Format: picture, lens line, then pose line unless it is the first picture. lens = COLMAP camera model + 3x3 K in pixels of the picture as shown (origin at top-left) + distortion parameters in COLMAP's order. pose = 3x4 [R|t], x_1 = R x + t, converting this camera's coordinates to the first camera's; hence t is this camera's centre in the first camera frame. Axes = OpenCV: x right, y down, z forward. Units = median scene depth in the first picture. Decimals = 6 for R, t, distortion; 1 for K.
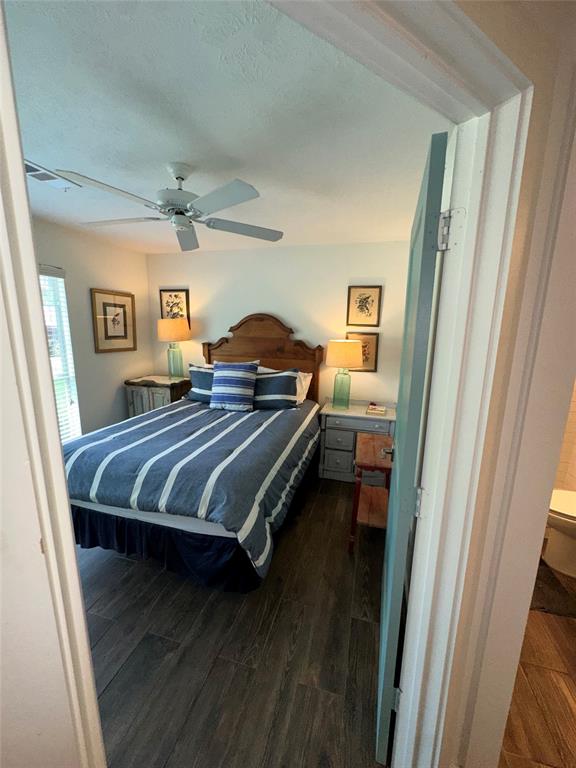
lens RADIAL K [[309.2, 0, 290.1], [0, 309.2, 385.3], [0, 0, 1]] dist [-0.007562, 0.000865]
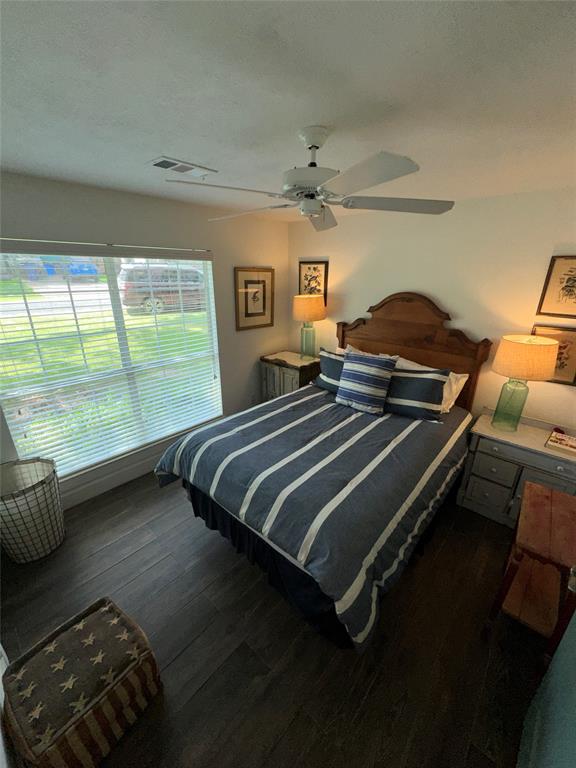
lens RADIAL K [[309.2, 0, 287.8], [0, 309.2, 384.6], [0, 0, 1]] dist [-0.007562, 0.000865]
pose [[0.896203, 0.139793, -0.421044, -0.006634], [-0.072941, 0.982572, 0.170970, -0.128881], [0.437607, -0.122513, 0.890781, 0.128620]]
